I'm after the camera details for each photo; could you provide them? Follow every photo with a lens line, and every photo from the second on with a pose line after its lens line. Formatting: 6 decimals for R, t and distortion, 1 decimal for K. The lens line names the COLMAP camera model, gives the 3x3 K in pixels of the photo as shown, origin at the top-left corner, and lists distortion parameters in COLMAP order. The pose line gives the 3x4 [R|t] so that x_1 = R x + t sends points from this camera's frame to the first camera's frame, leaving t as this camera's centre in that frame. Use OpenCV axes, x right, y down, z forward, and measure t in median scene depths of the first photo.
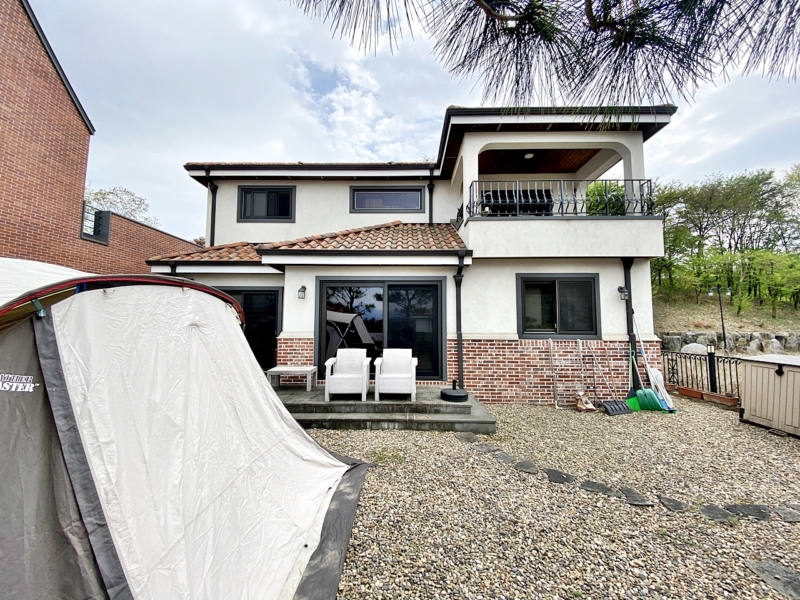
lens RADIAL K [[322.5, 0, 398.7], [0, 322.5, 301.9], [0, 0, 1]] dist [0.038936, -0.032551]
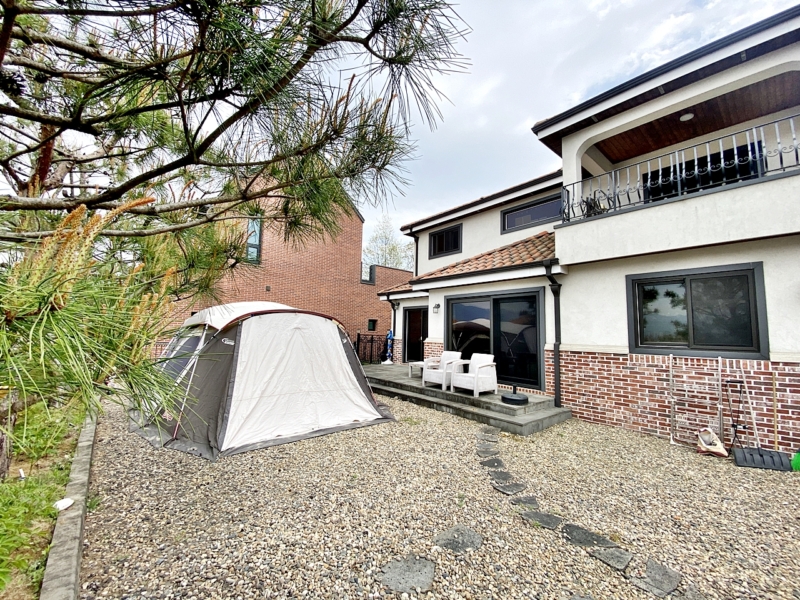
lens RADIAL K [[322.5, 0, 398.7], [0, 322.5, 301.9], [0, 0, 1]] dist [0.038936, -0.032551]
pose [[0.658652, -0.059806, -0.750067, 0.619419], [0.030550, 0.998140, -0.052760, 0.008114], [0.751827, 0.011836, 0.659254, -0.009338]]
